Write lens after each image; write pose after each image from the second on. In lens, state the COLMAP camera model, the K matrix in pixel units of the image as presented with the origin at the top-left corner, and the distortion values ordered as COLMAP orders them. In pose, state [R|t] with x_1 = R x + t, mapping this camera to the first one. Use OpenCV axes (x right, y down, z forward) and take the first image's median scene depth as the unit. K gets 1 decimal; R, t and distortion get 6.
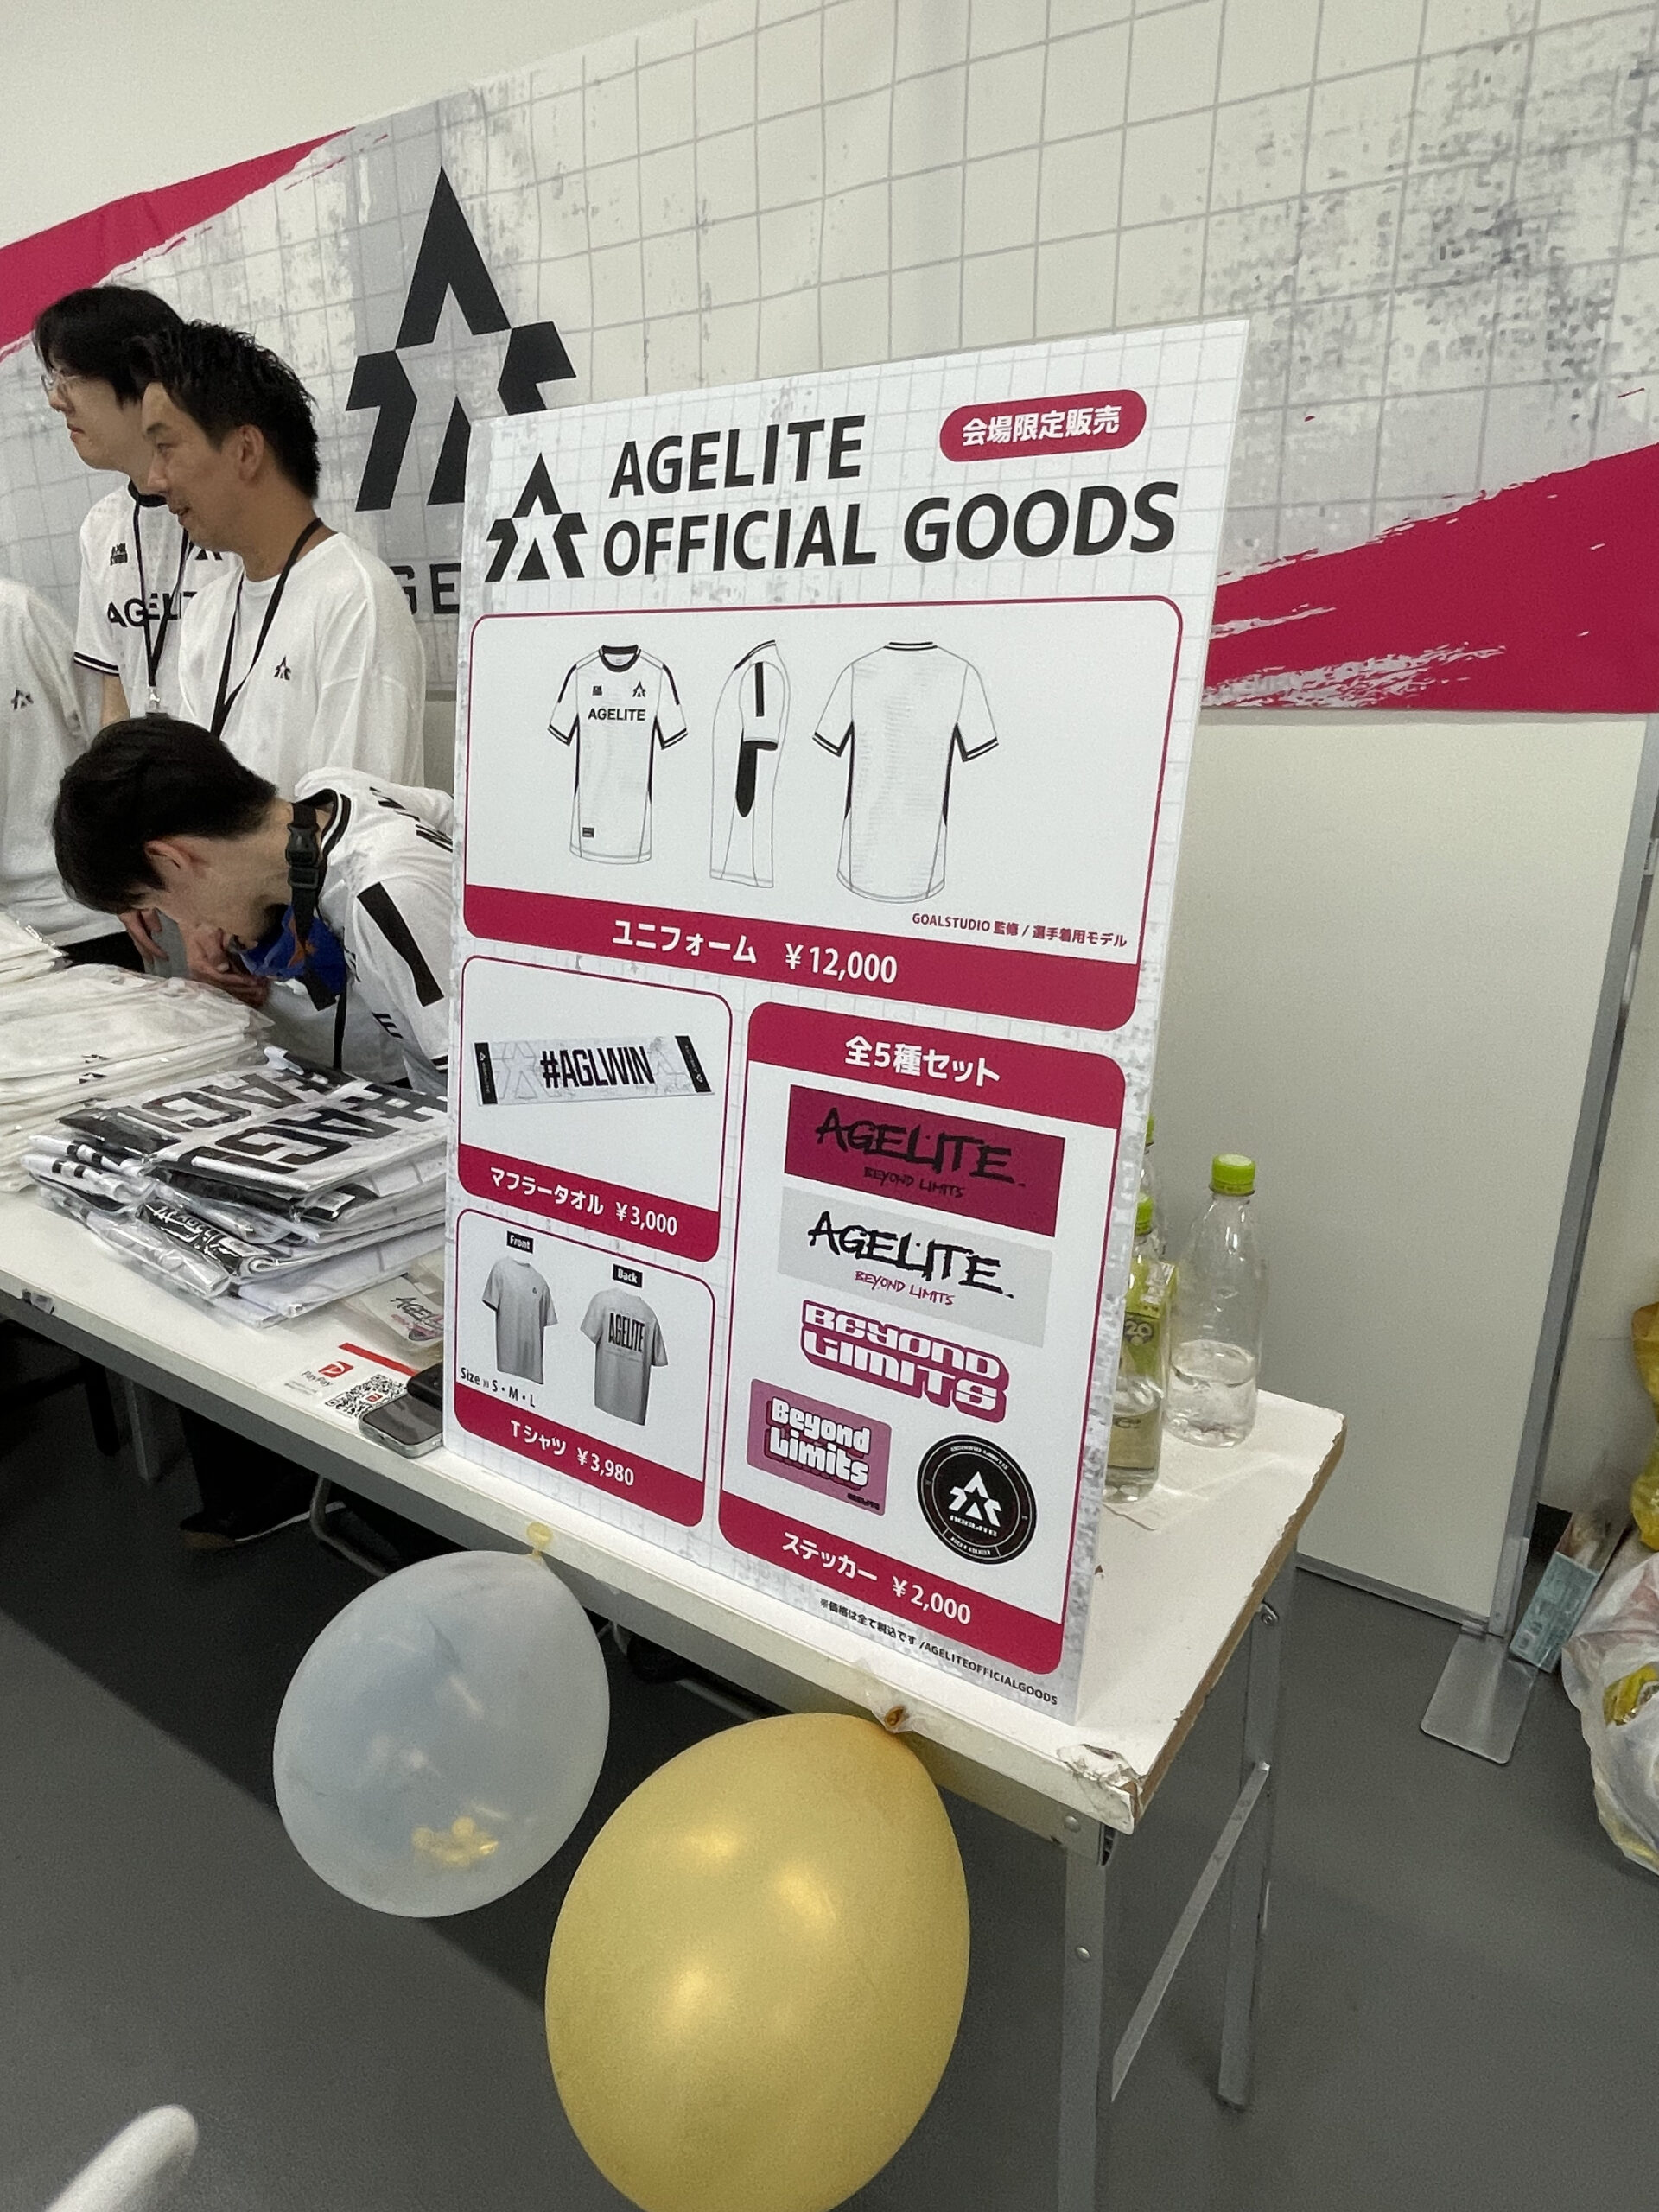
lens RADIAL K [[1335.9, 0, 821.1], [0, 1335.9, 1108.0], [0, 0, 1]] dist [0.008232, 0.003972]
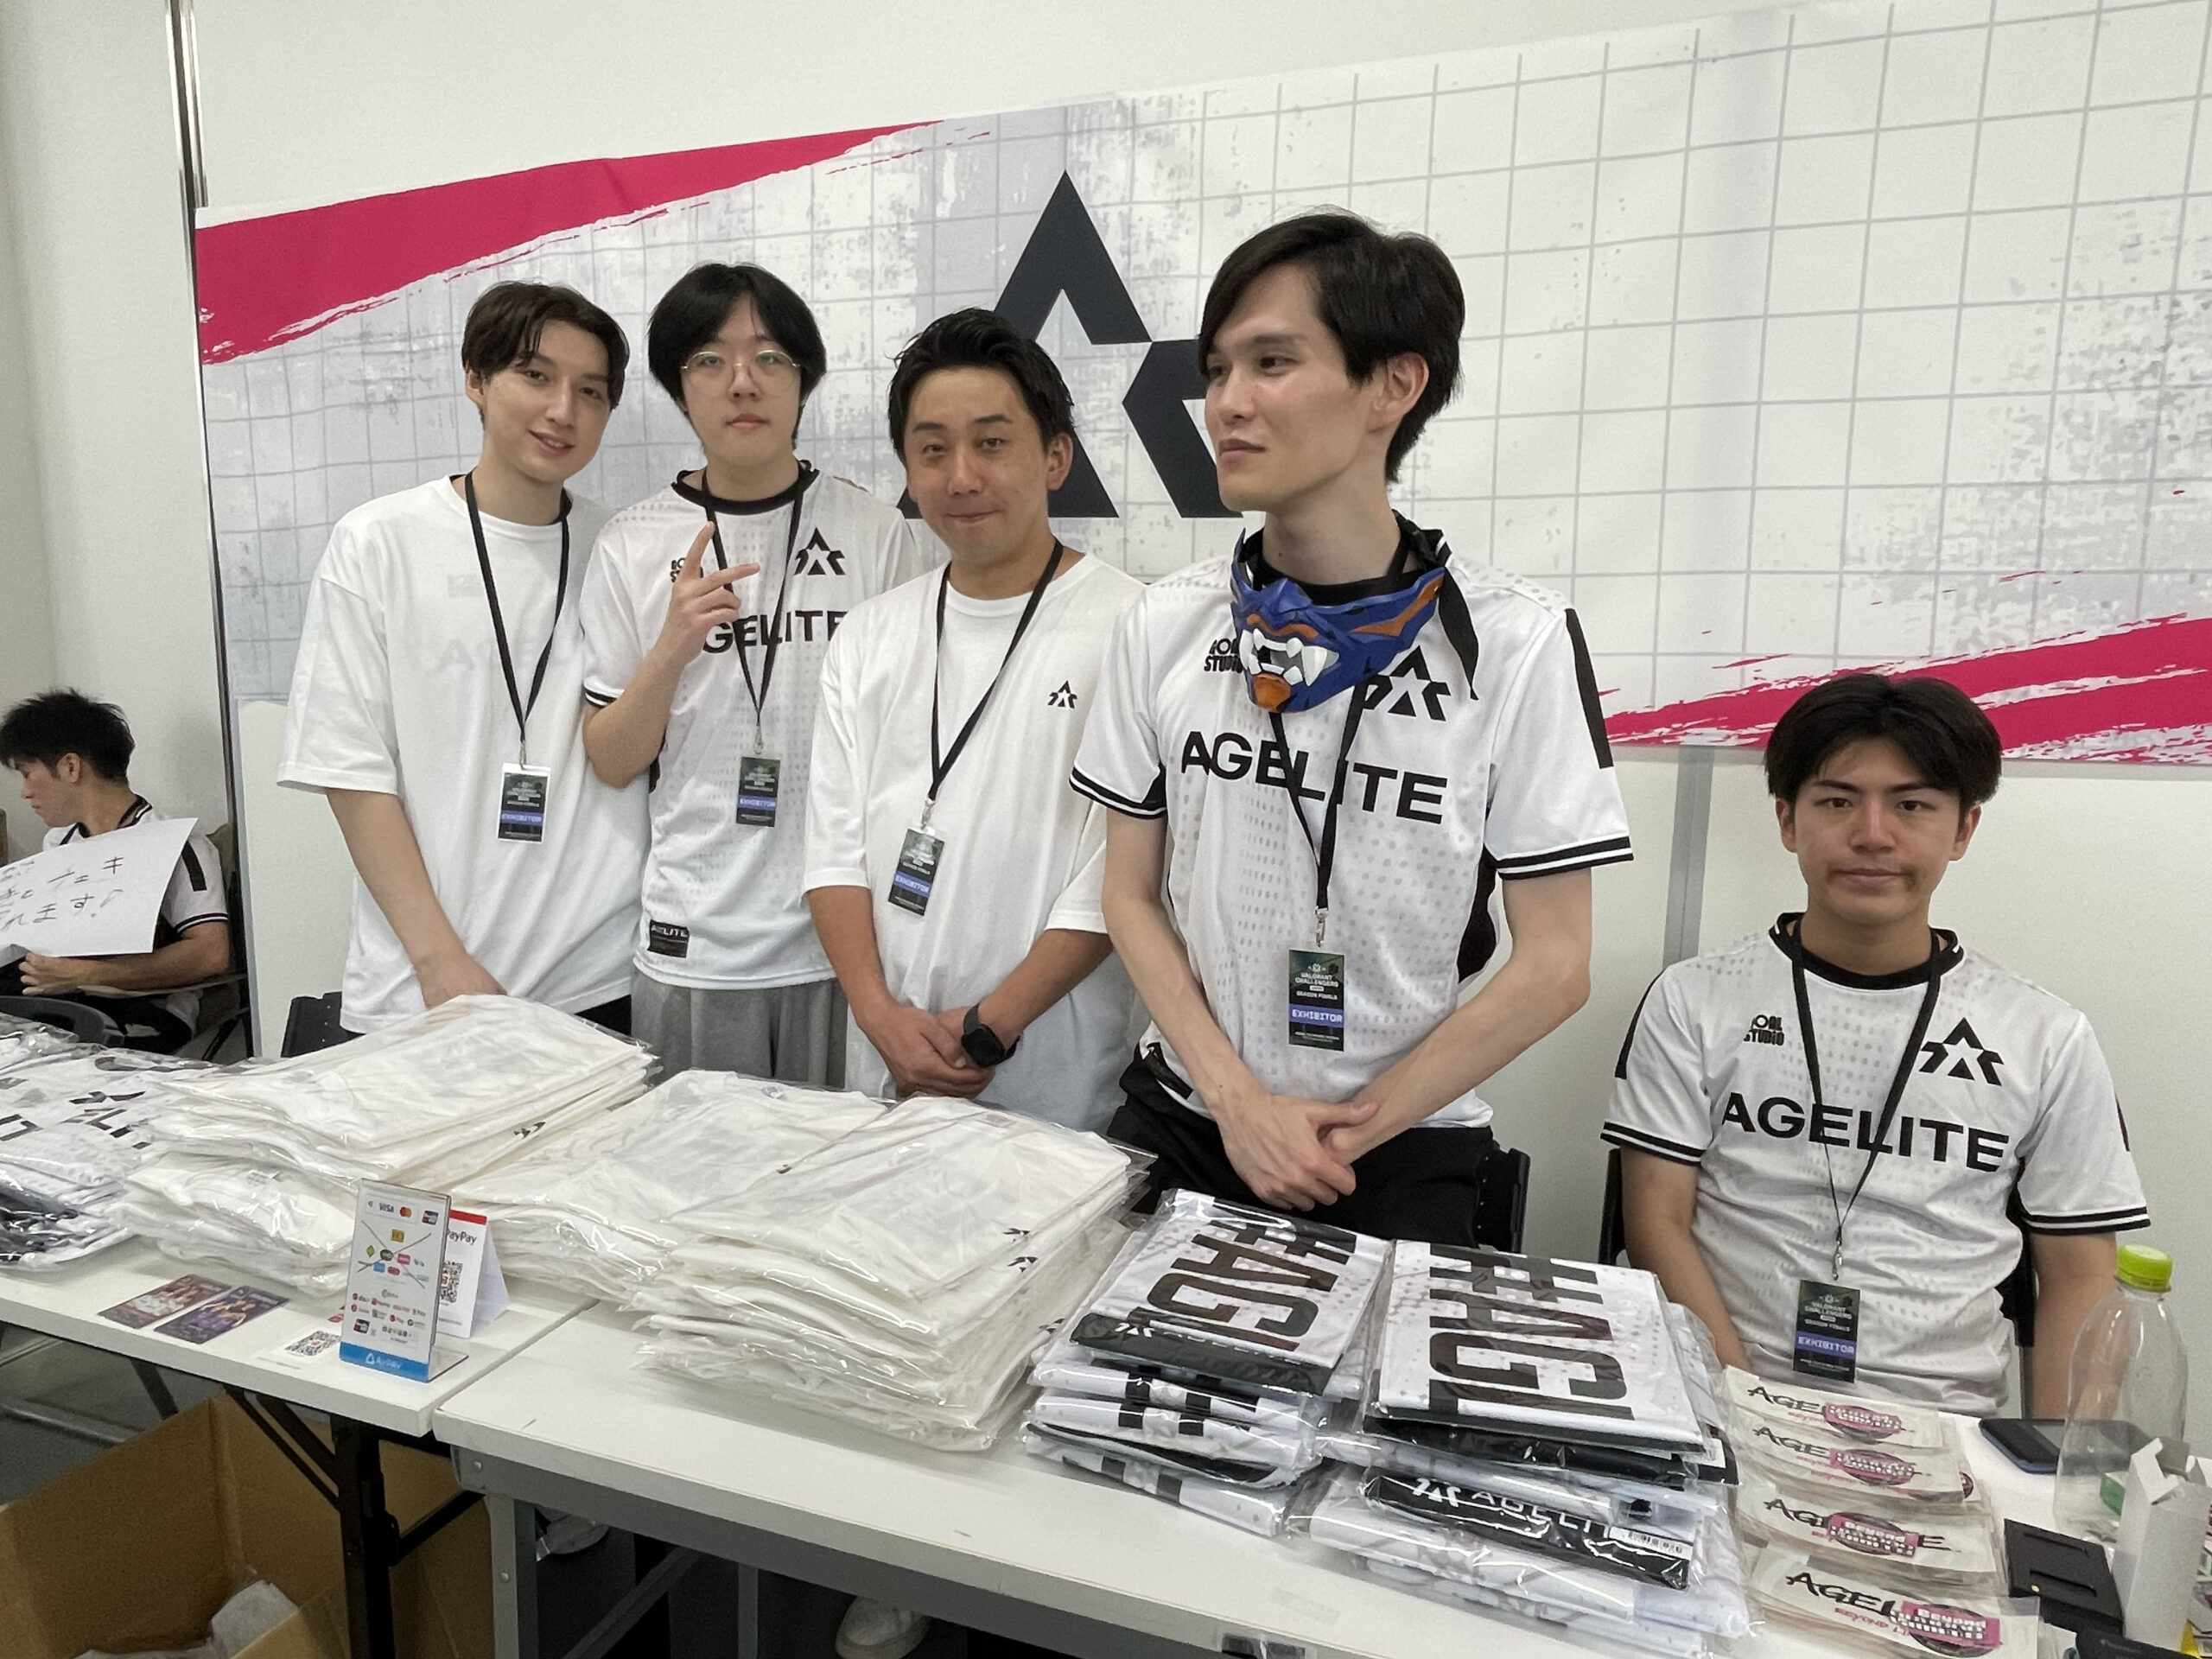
lens RADIAL K [[1335.9, 0, 1127.2], [0, 1335.9, 887.5], [0, 0, 1]] dist [0.008232, 0.003972]
pose [[0.966210, -0.023540, 0.256678, -0.673011], [0.061209, 0.988290, -0.139771, -0.120372], [-0.250383, 0.150759, 0.956337, 0.261411]]
